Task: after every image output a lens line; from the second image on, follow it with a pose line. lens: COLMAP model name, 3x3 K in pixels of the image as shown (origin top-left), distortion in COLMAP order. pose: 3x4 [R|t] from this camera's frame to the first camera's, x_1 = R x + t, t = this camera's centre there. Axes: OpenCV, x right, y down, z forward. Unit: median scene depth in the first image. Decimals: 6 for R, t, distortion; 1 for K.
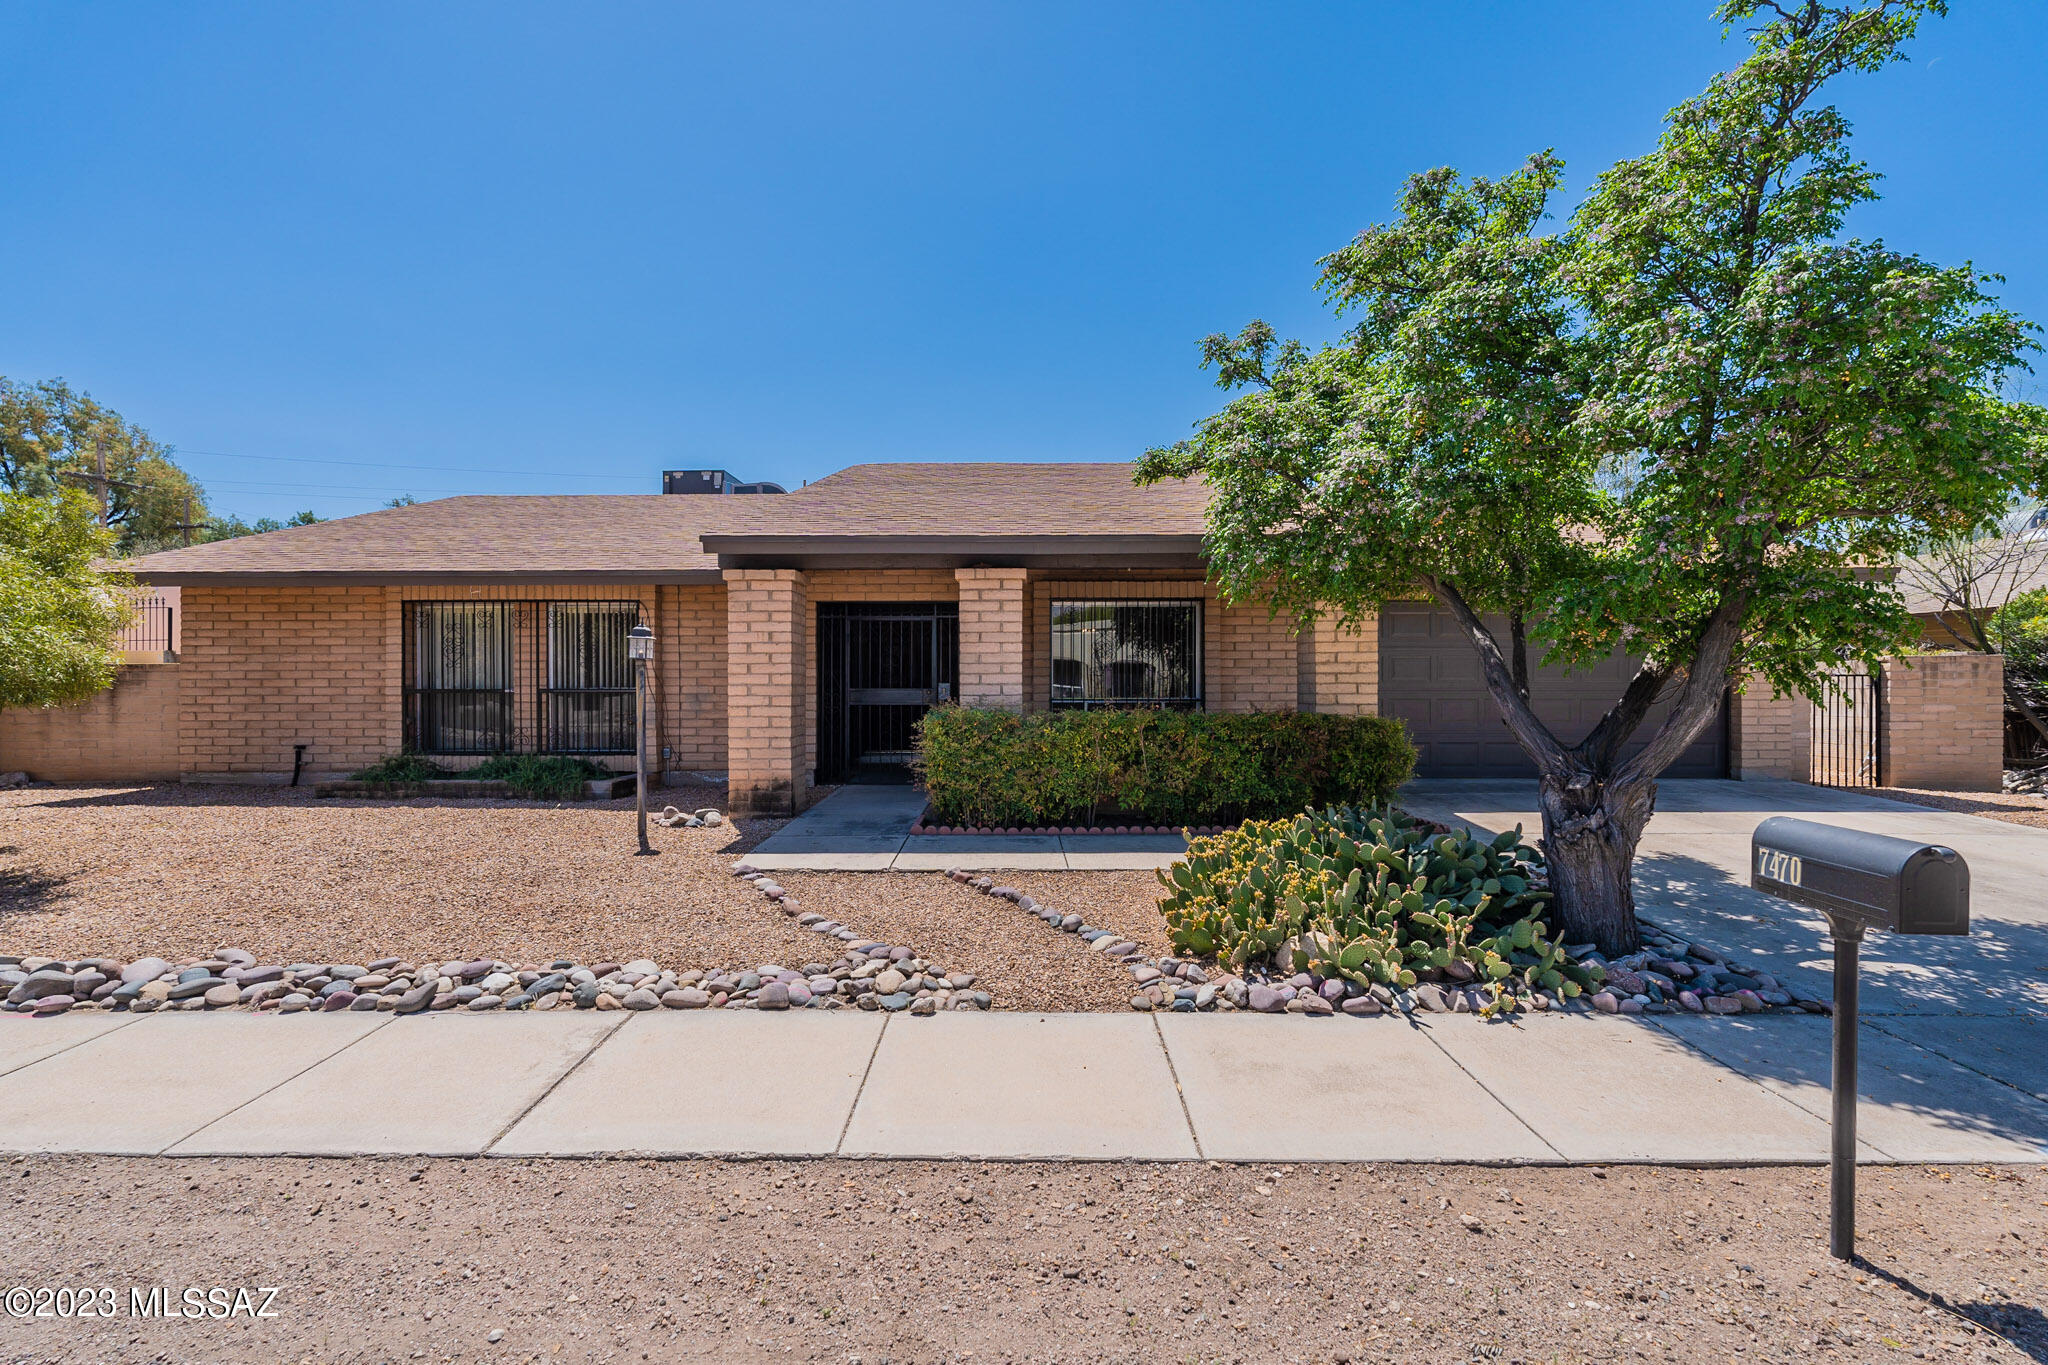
lens RADIAL K [[899.2, 0, 1020.4], [0, 899.2, 674.0], [0, 0, 1]] dist [-0.000356, 0.000466]
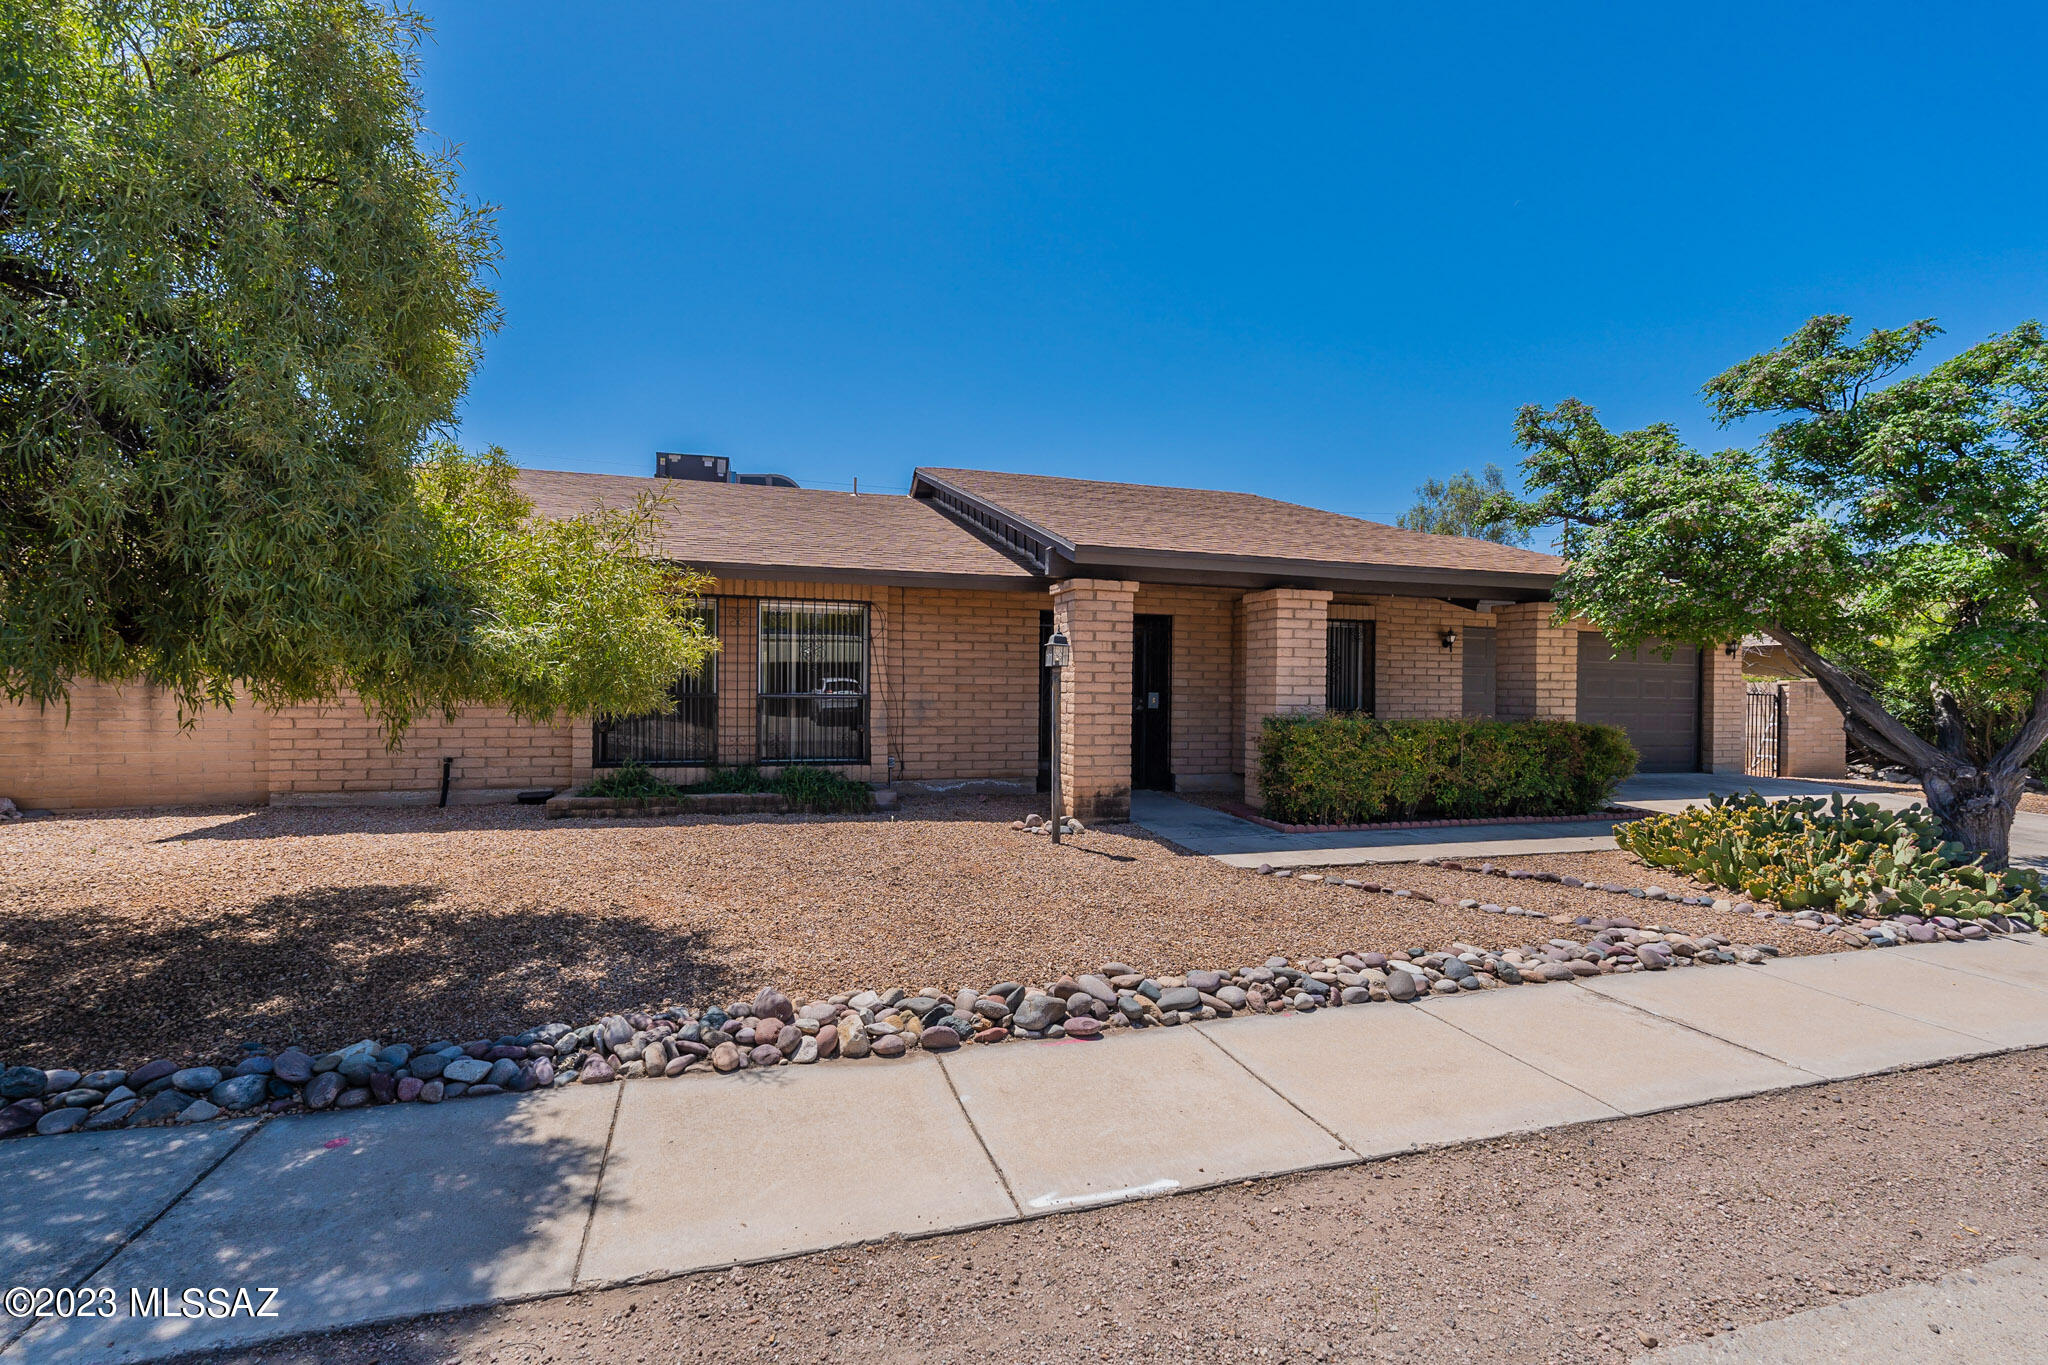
lens RADIAL K [[899.2, 0, 1012.6], [0, 899.2, 688.7], [0, 0, 1]] dist [-0.000356, 0.000466]
pose [[0.954082, 0.012997, 0.299263, -0.571714], [-0.015580, 0.999859, 0.006246, 0.001747], [-0.299140, -0.010622, 0.954150, 0.047201]]
